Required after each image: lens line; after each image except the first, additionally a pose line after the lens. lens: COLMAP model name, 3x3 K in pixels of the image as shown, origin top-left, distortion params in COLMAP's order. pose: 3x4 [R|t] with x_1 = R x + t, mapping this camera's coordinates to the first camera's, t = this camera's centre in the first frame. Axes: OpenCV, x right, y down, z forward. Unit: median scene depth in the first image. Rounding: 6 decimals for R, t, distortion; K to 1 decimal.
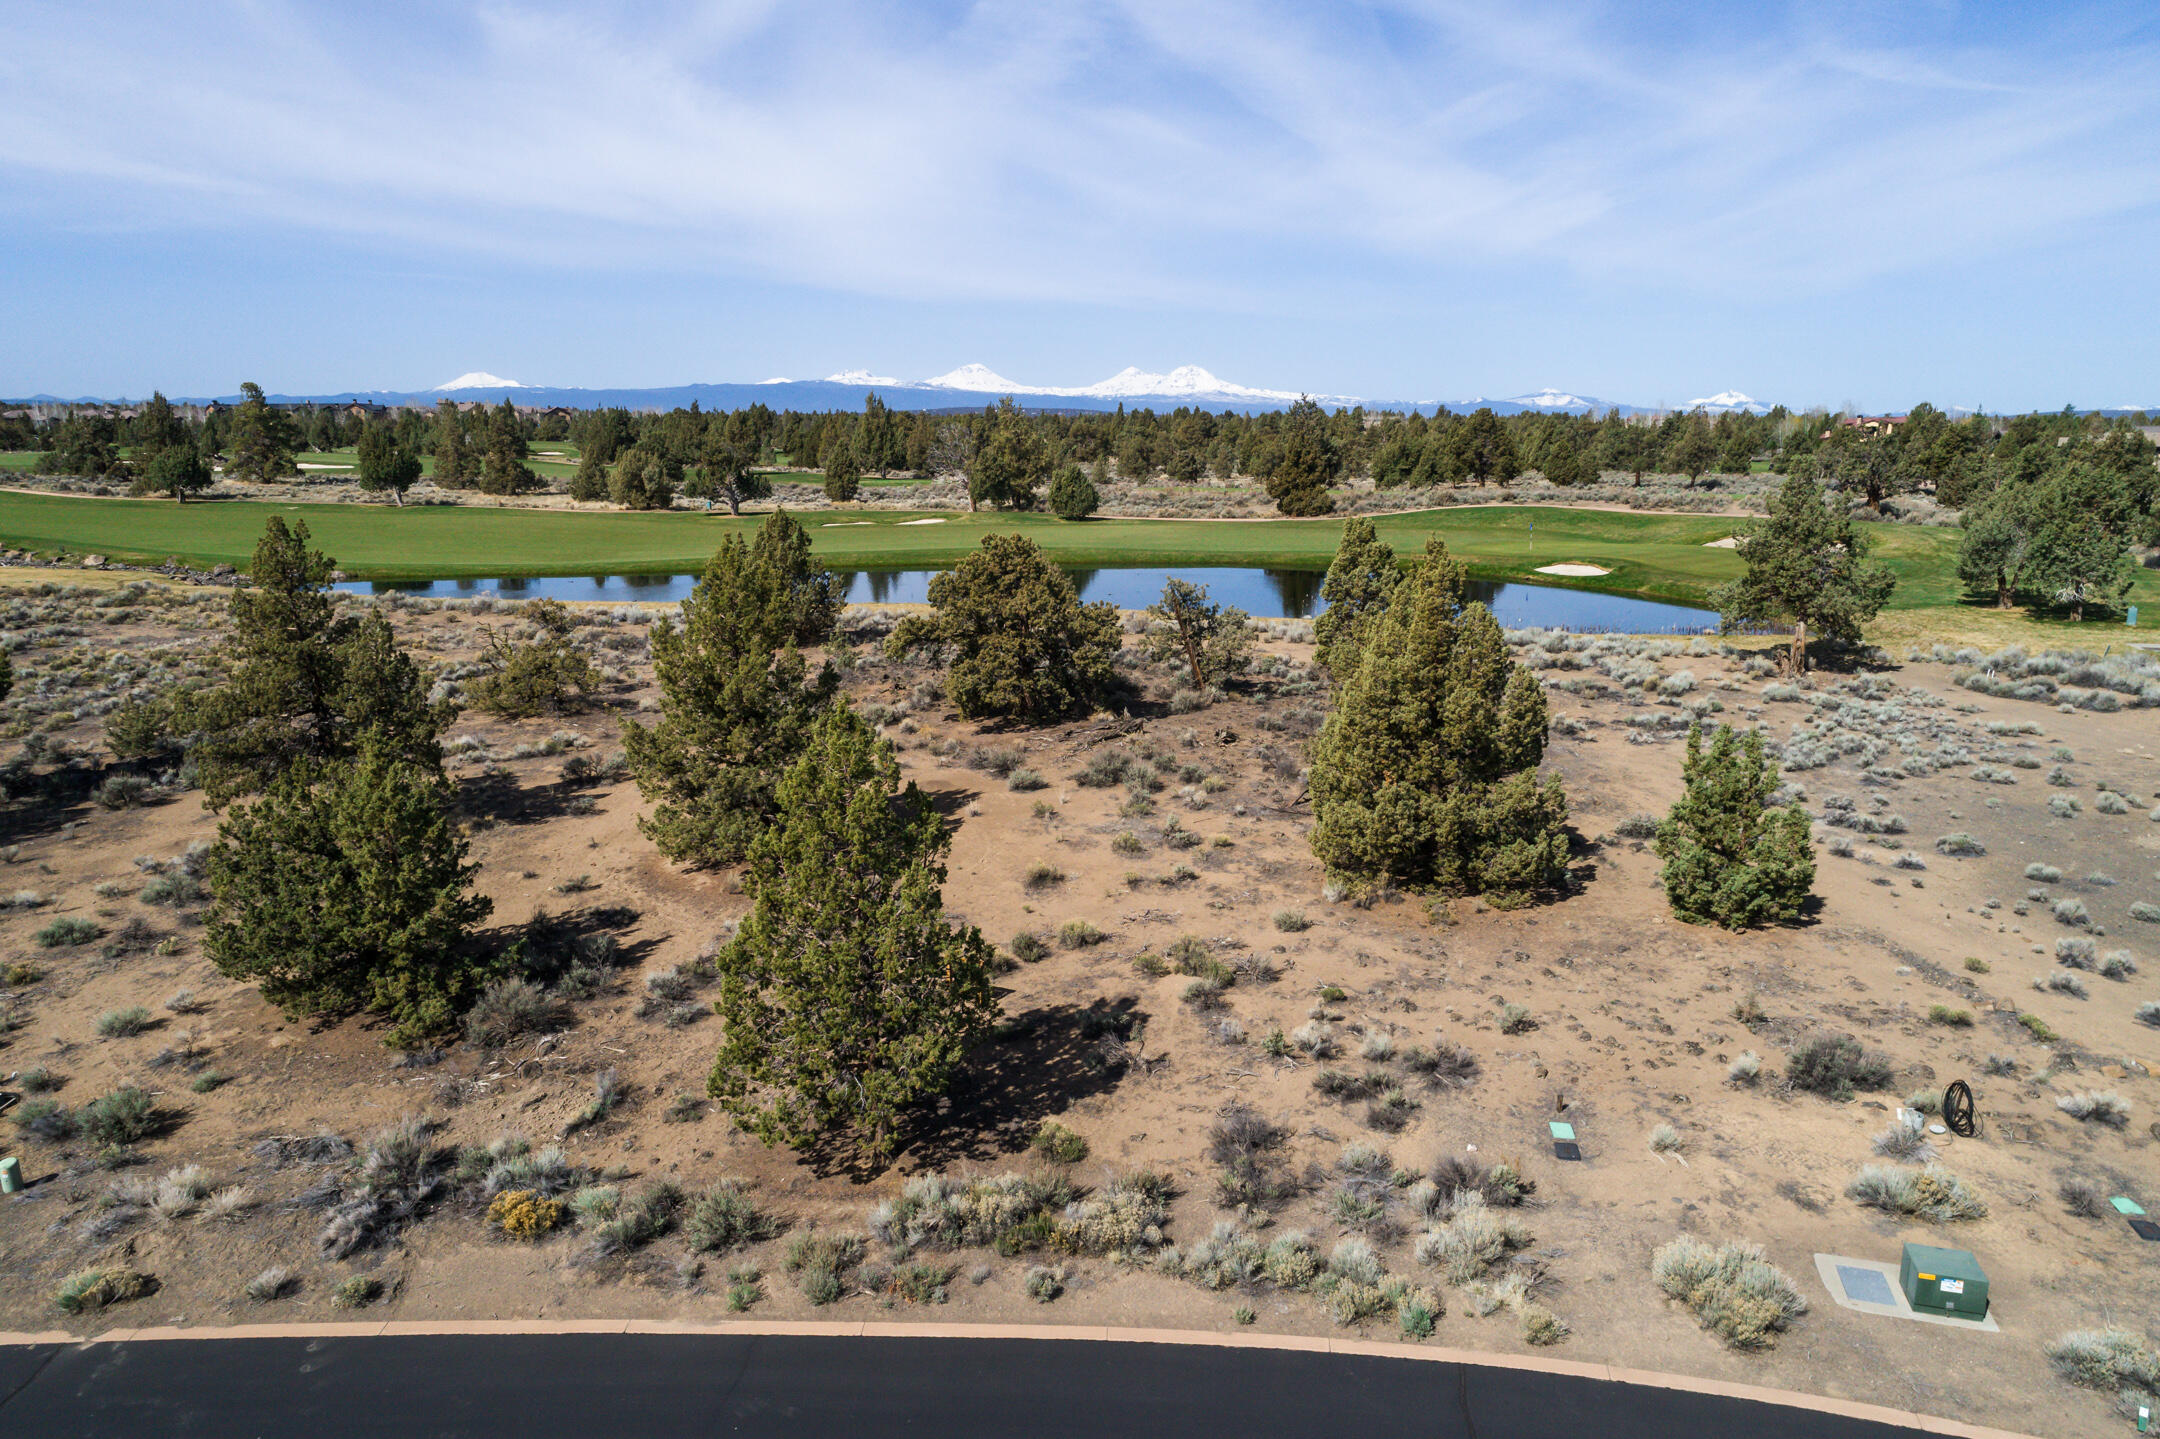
lens RADIAL K [[1447.7, 0, 1081.3], [0, 1447.7, 722.4], [0, 0, 1]] dist [-0.008437, 0.010446]
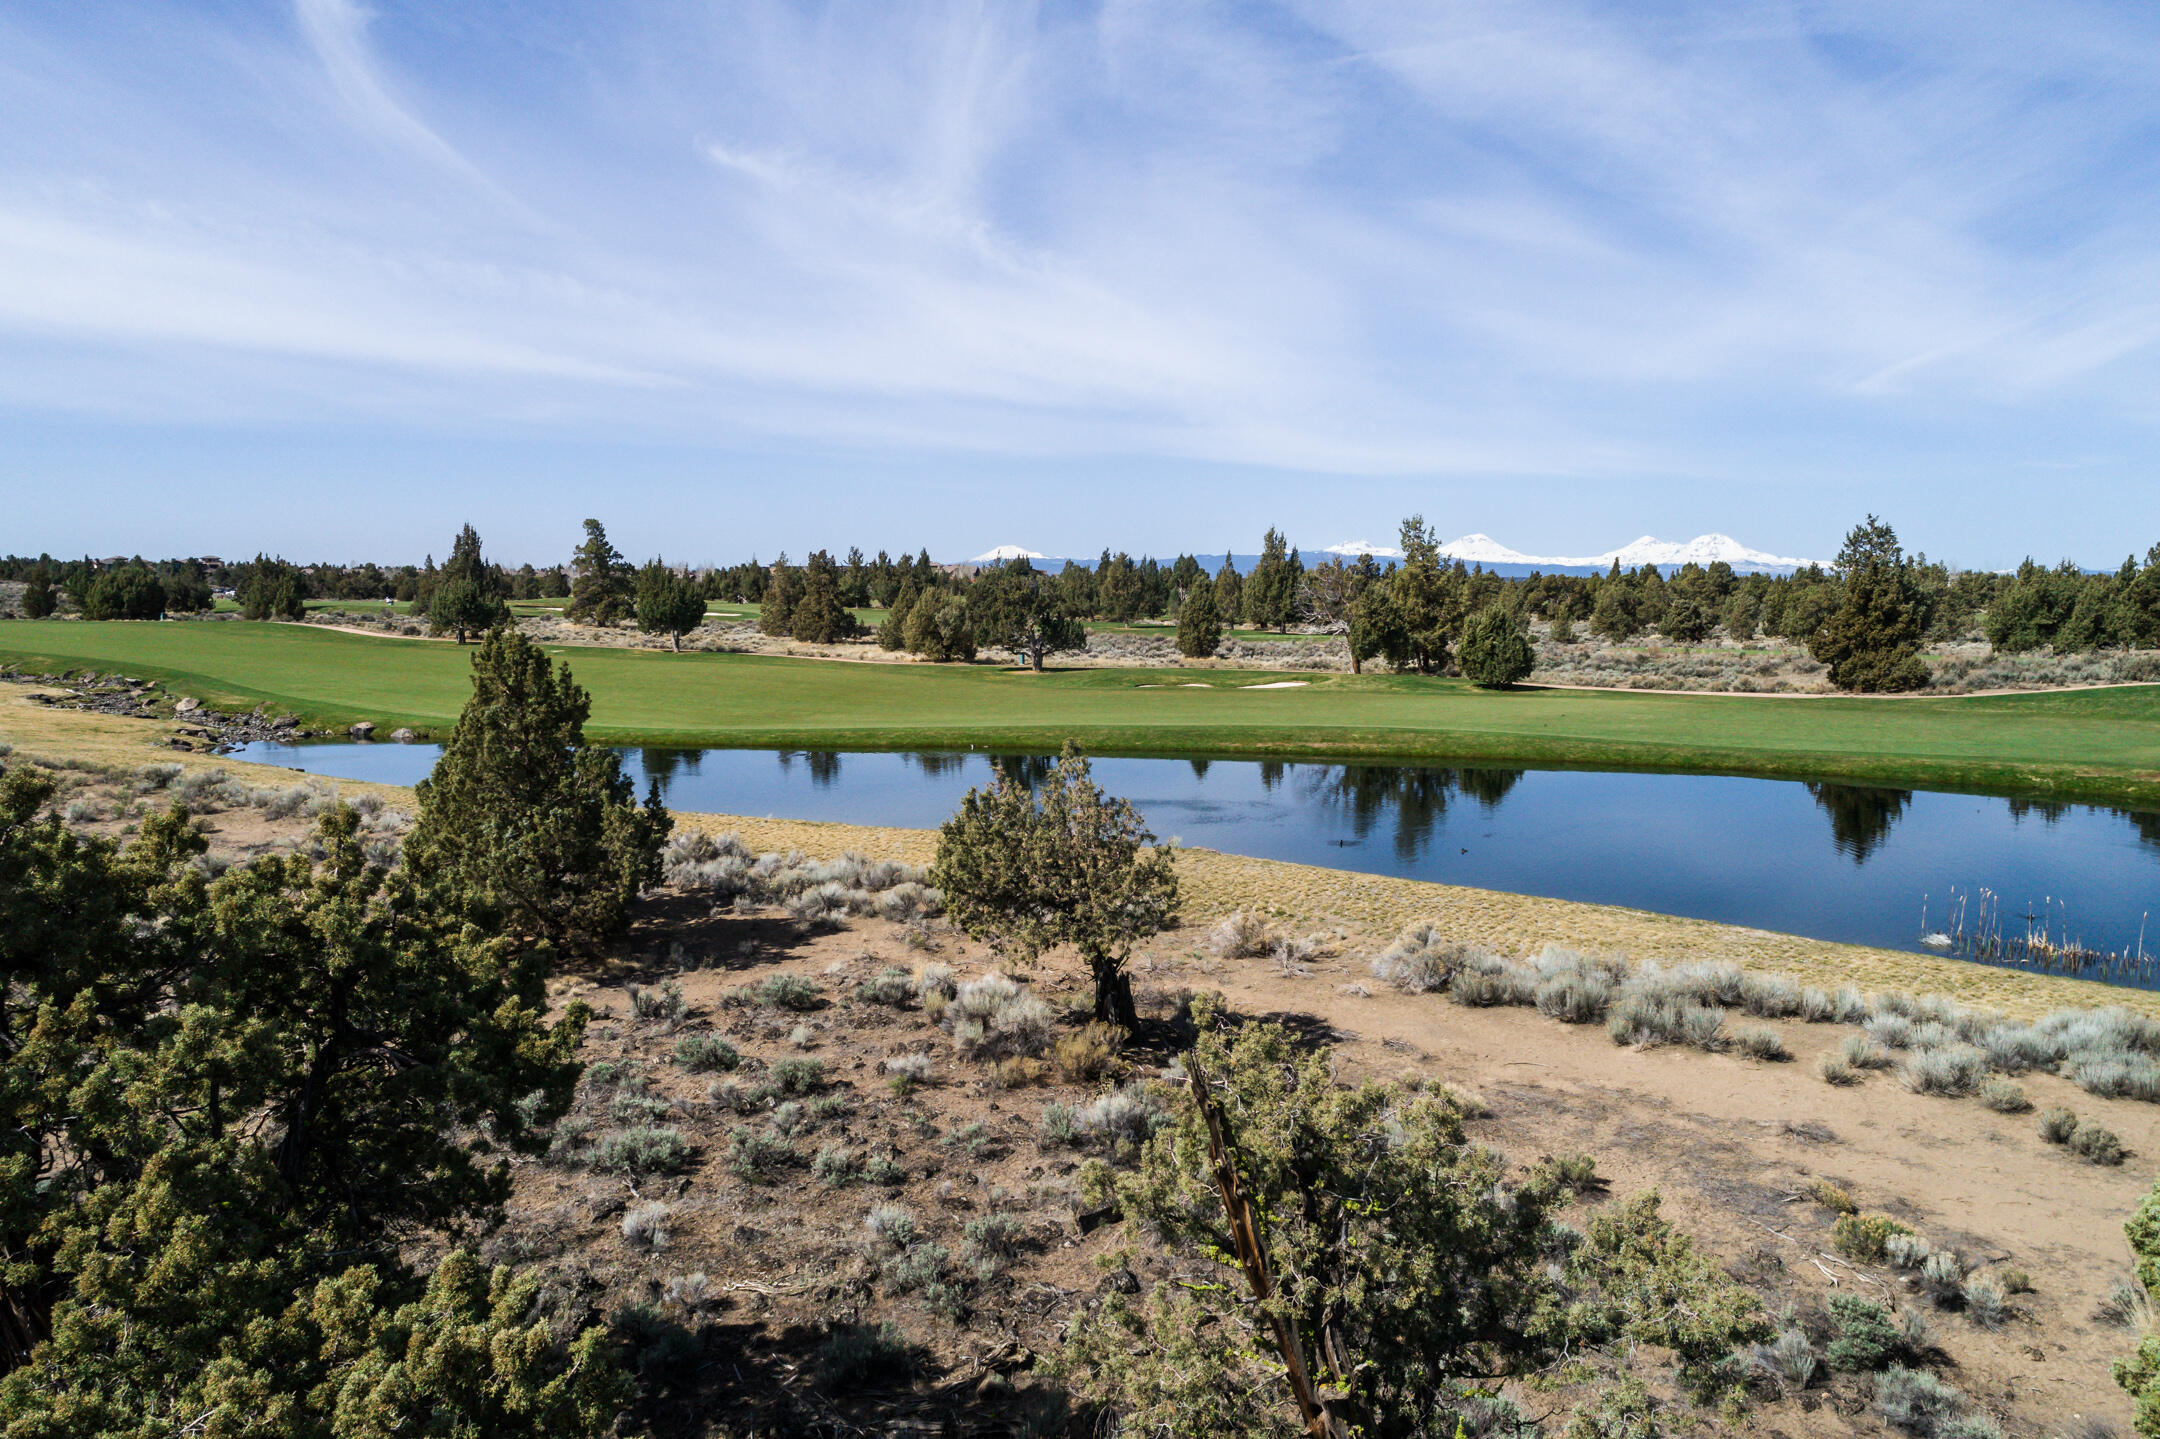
lens RADIAL K [[1447.7, 0, 1081.3], [0, 1447.7, 722.4], [0, 0, 1]] dist [-0.008437, 0.010446]
pose [[0.943960, 0.033486, -0.328357, 0.103770], [-0.070837, 0.992212, -0.102457, -0.121146], [0.322369, 0.119975, 0.938980, 0.897335]]
